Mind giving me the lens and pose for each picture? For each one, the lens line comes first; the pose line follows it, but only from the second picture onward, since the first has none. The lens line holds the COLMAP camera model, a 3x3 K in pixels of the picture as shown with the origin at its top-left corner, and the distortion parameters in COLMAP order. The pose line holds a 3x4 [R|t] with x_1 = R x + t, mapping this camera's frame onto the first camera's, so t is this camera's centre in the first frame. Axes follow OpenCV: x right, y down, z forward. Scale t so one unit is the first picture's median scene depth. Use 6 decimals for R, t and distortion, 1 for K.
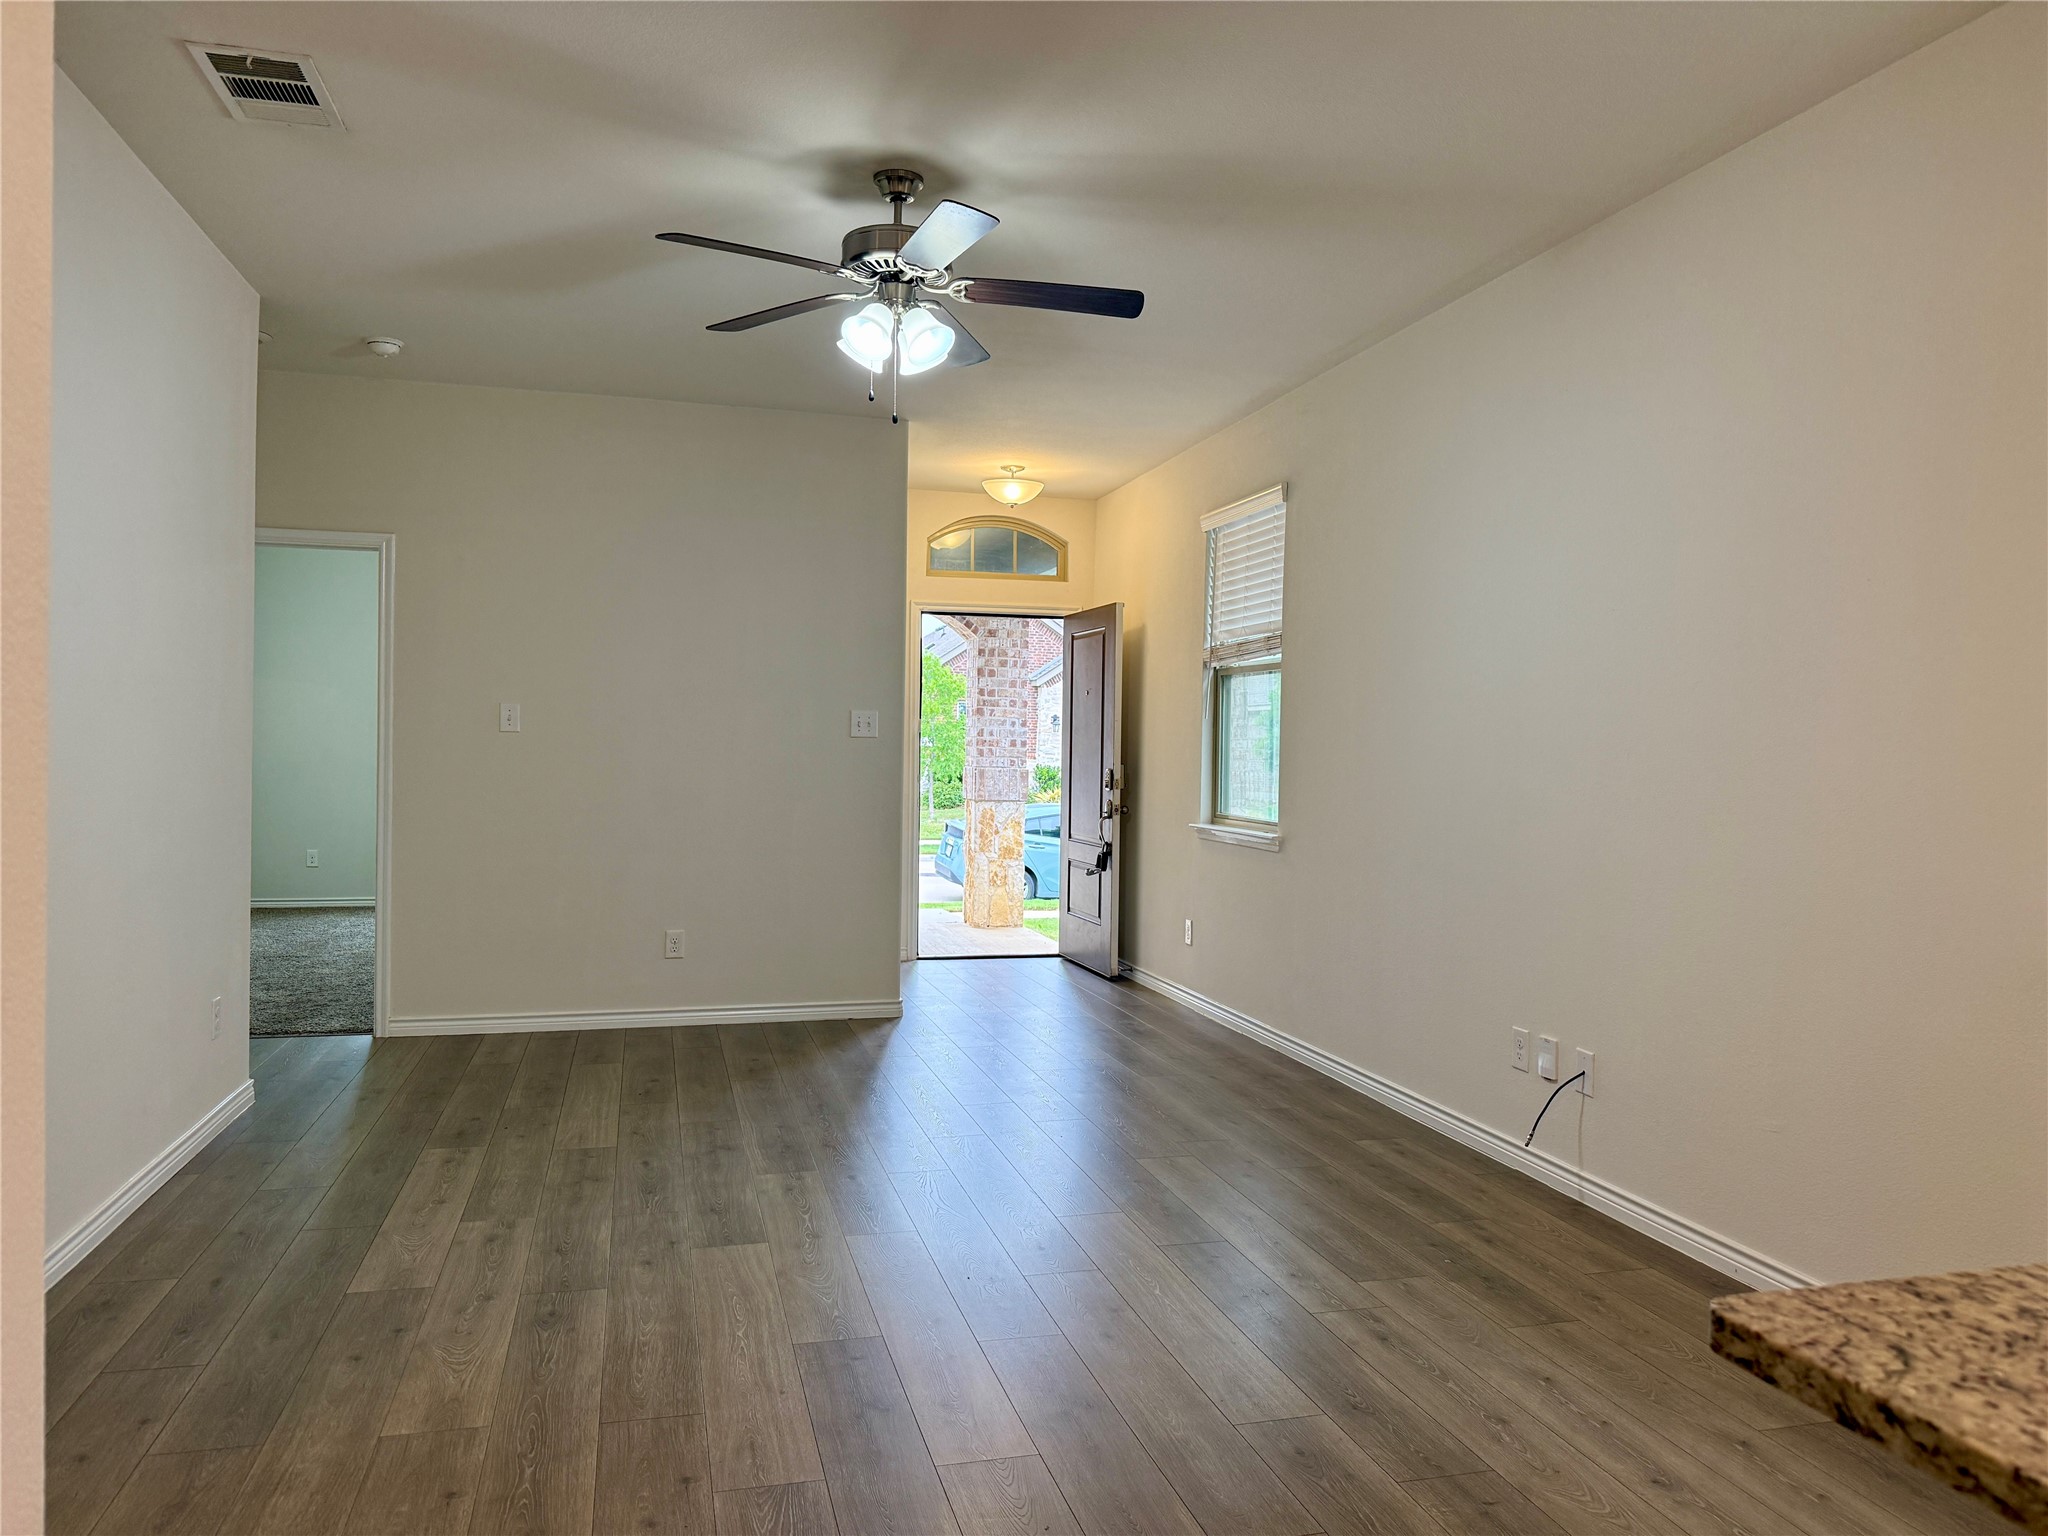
lens RADIAL K [[1447.8, 0, 1024.0], [0, 1447.8, 768.0], [0, 0, 1]] dist [0.039039, -0.047007]
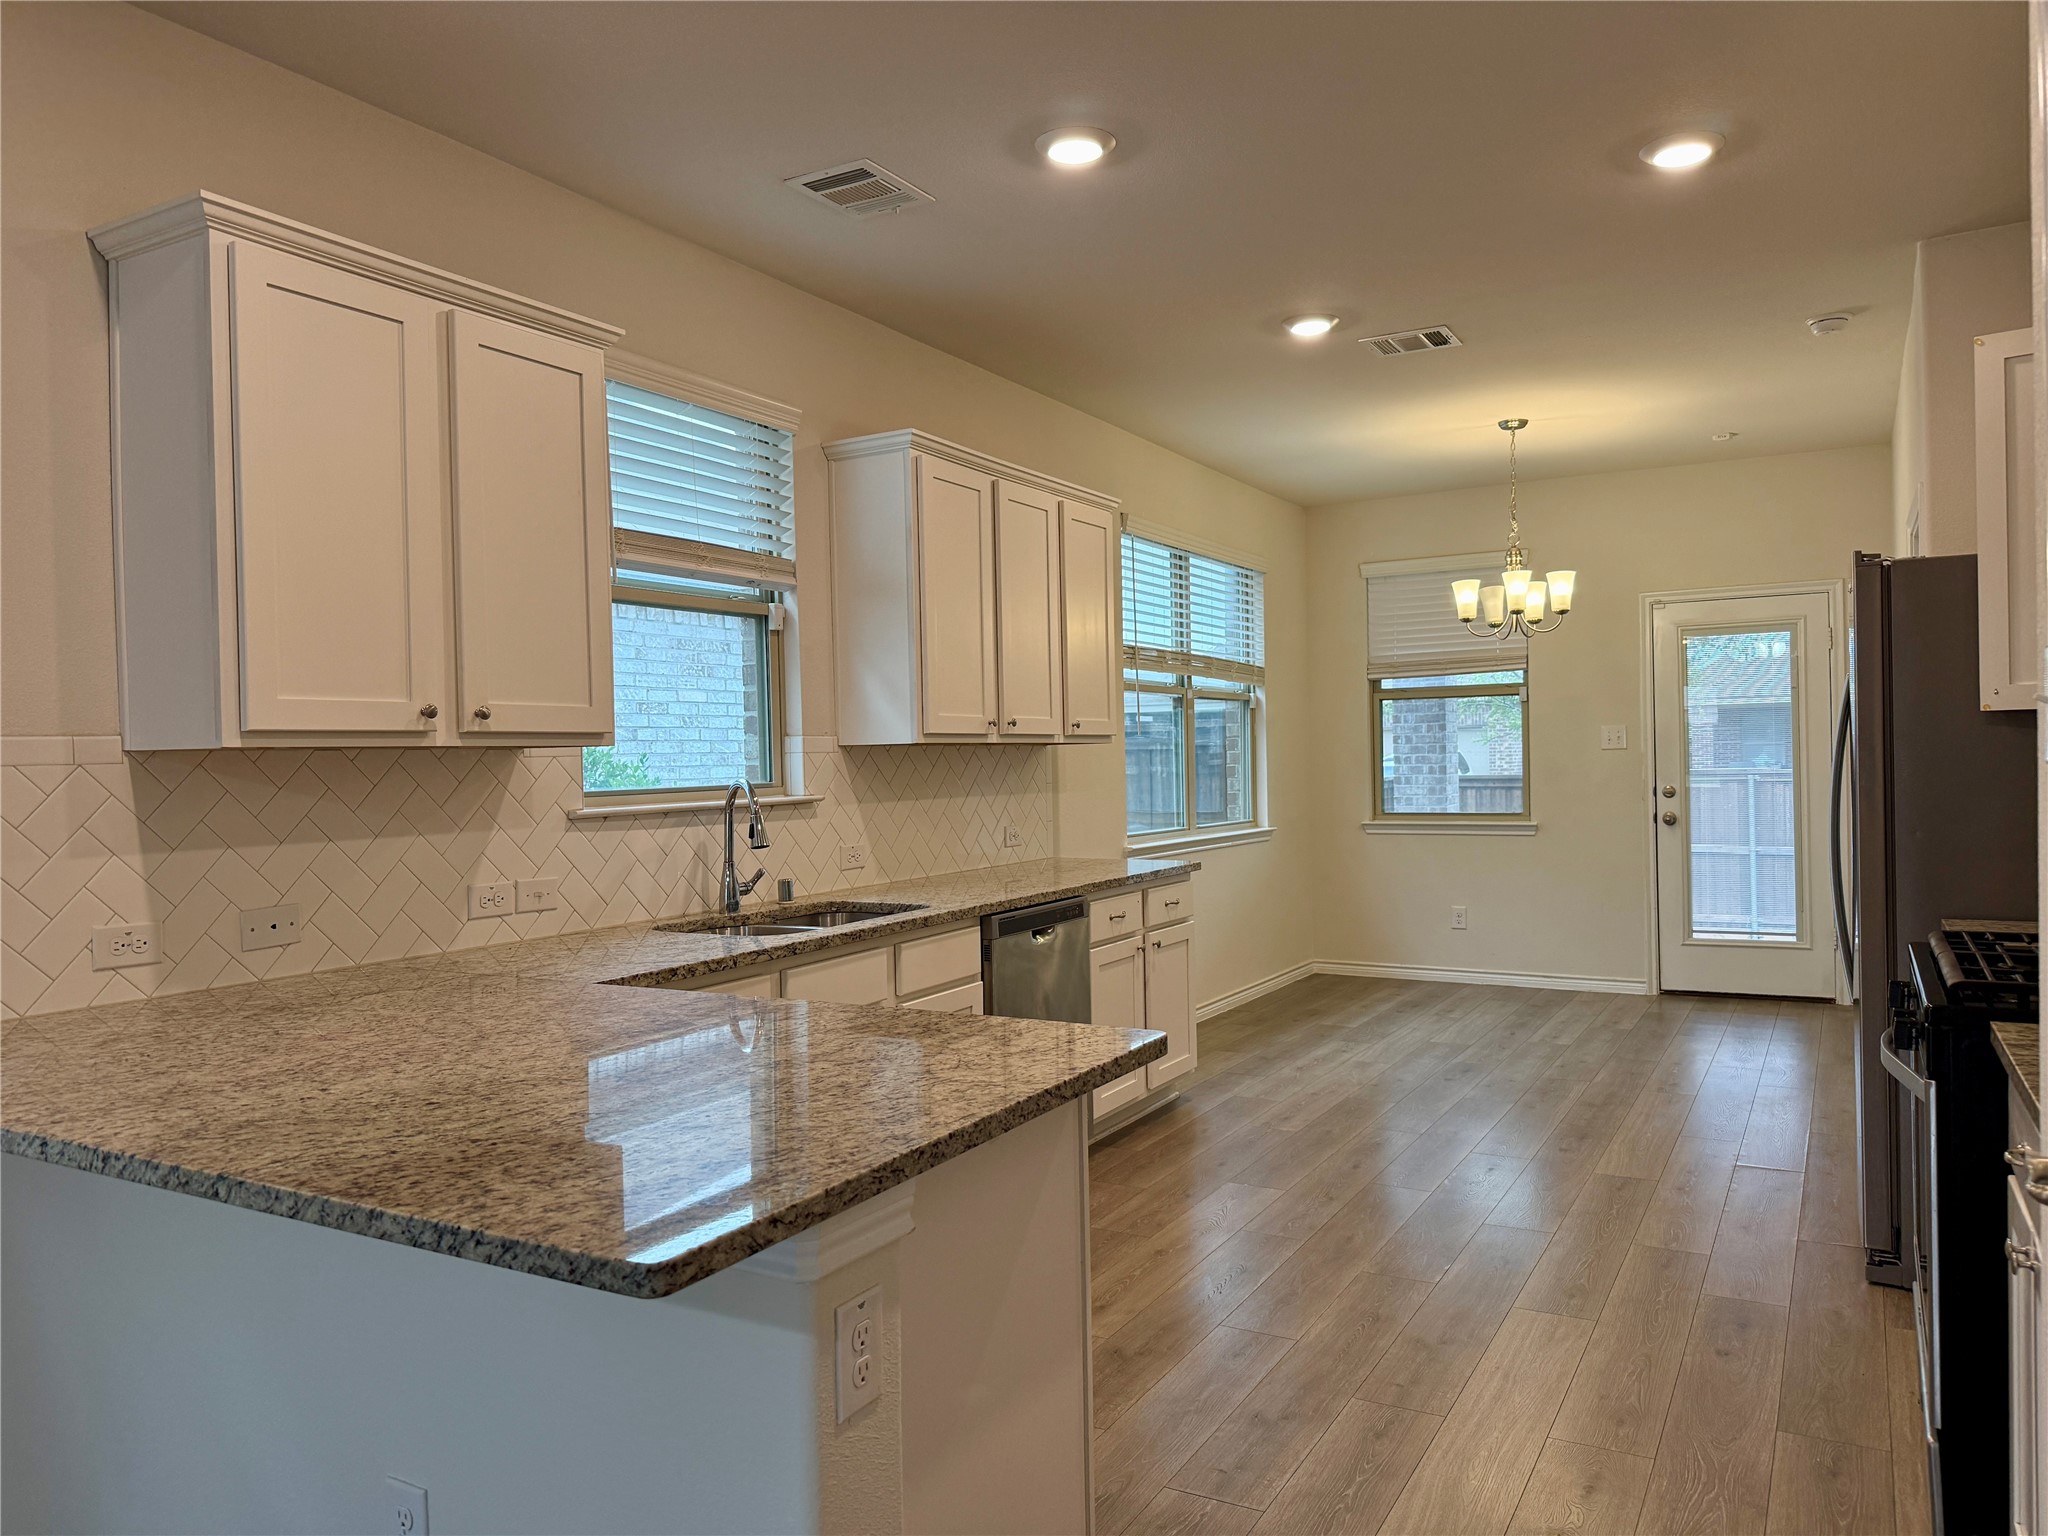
lens RADIAL K [[1428.7, 0, 1024.6], [0, 1428.7, 773.0], [0, 0, 1]] dist [0.133346, -0.221261]
pose [[-0.714638, -0.010542, 0.699415, -0.143876], [0.018887, 0.999231, 0.034359, -0.022567], [-0.699239, 0.037764, -0.713890, 0.371217]]
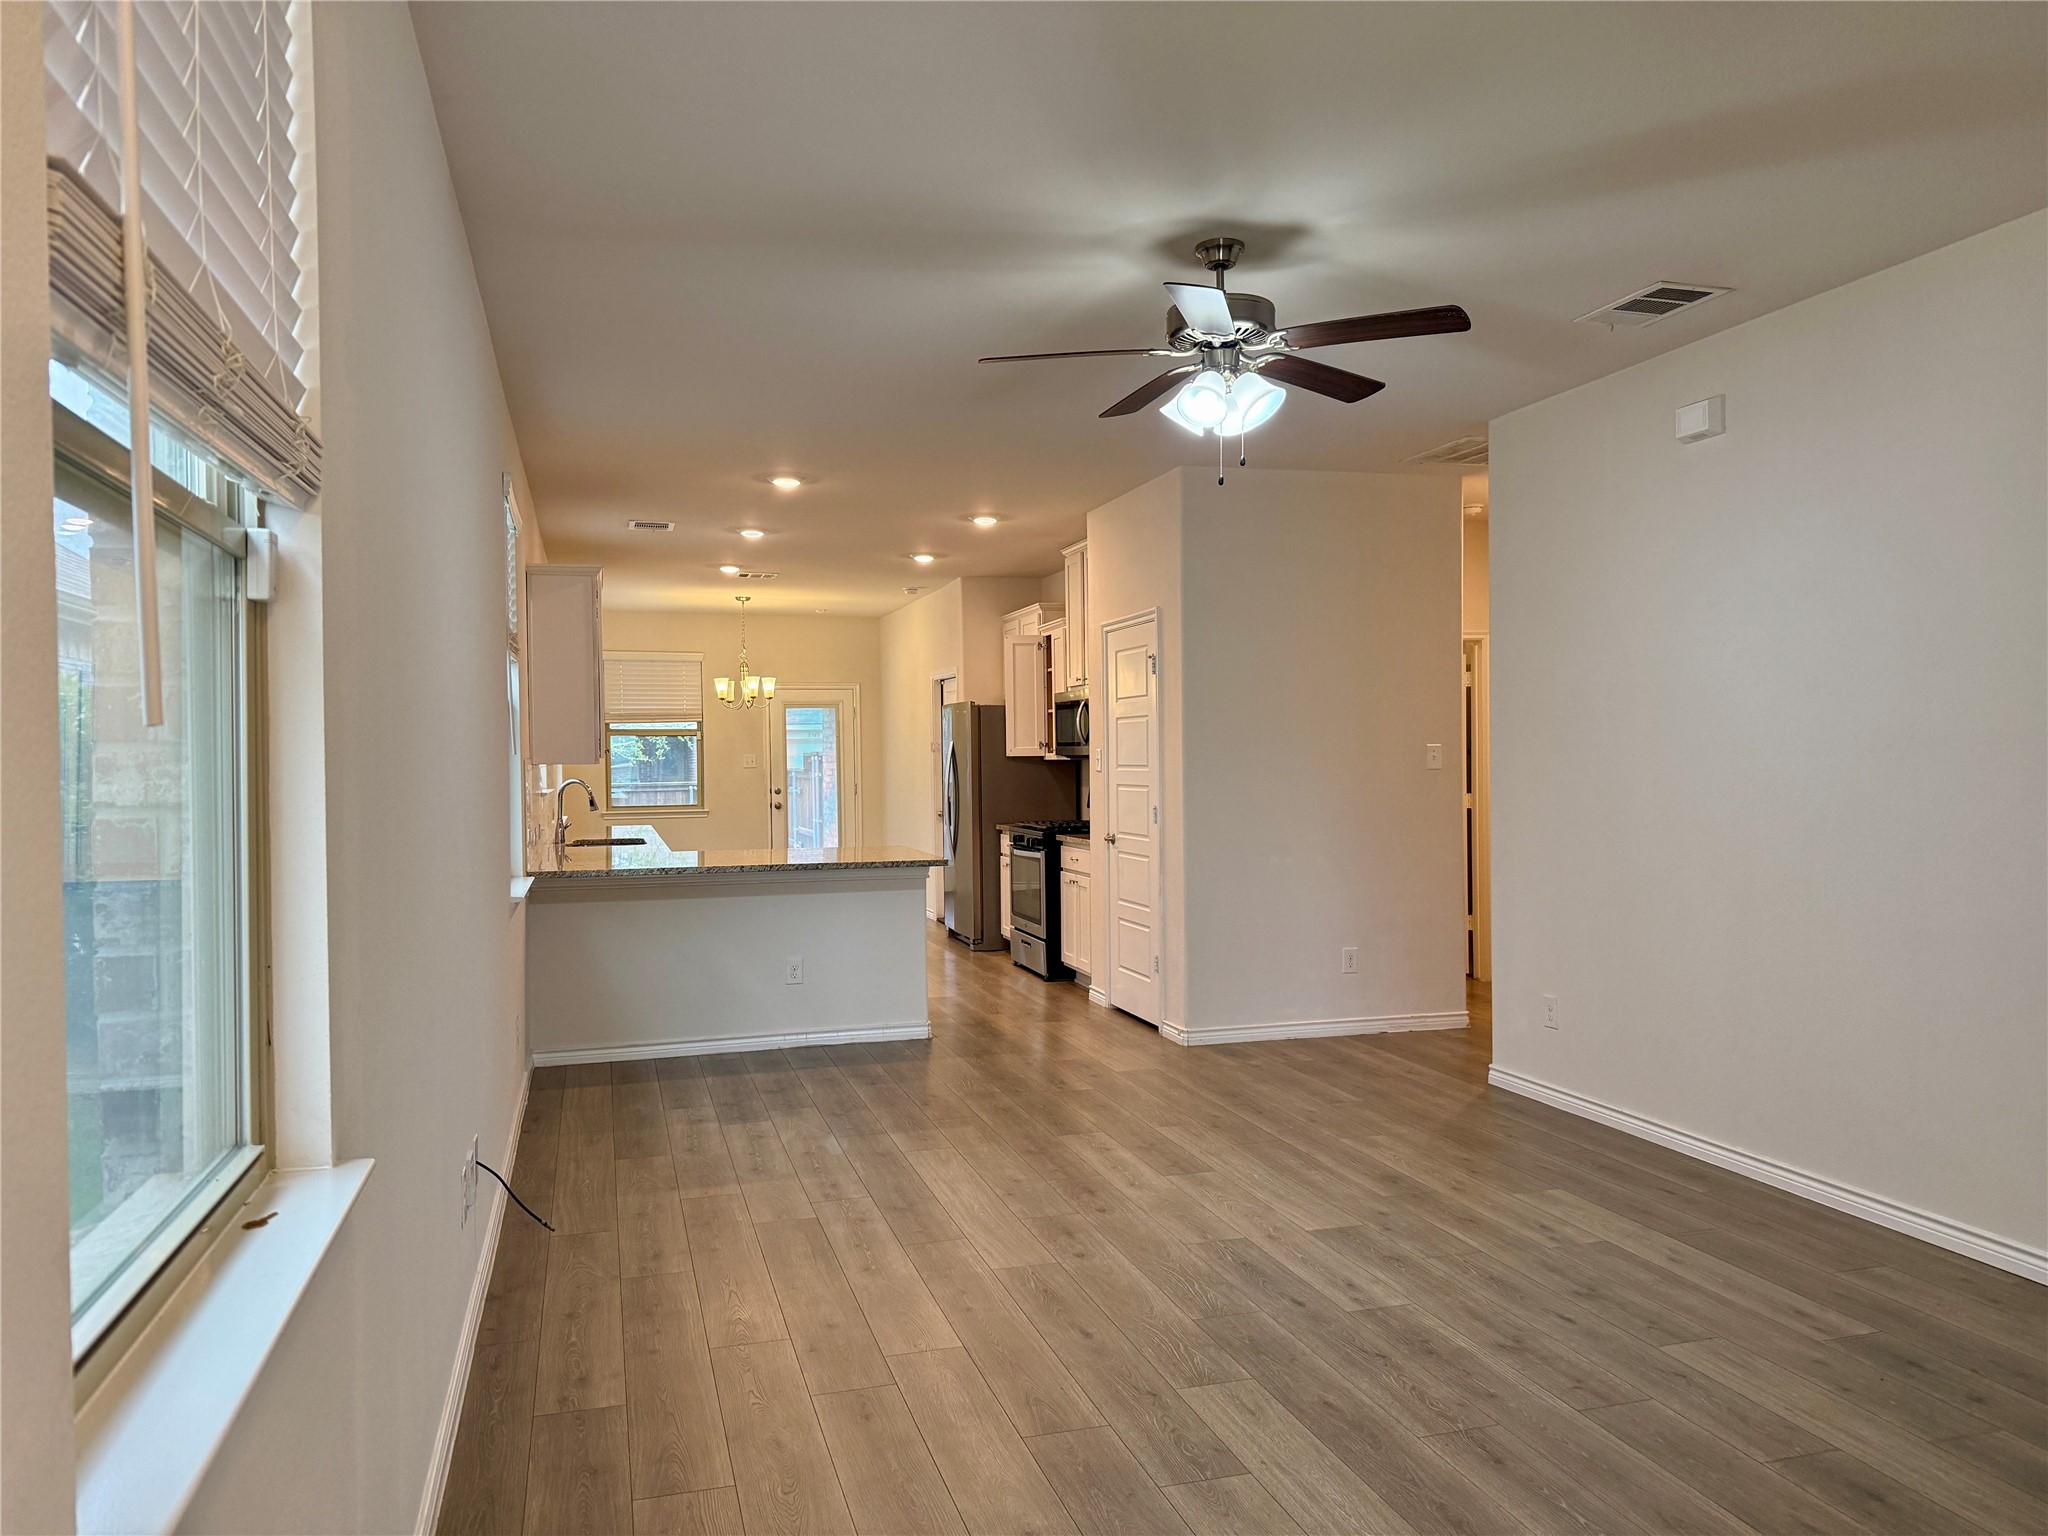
lens RADIAL K [[1428.7, 0, 1024.6], [0, 1428.7, 773.0], [0, 0, 1]] dist [0.133346, -0.221261]
pose [[-0.999436, -0.006537, -0.032953, 0.072218], [-0.007400, 0.999631, 0.026144, -0.052965], [0.032770, 0.026373, -0.999115, 1.765645]]
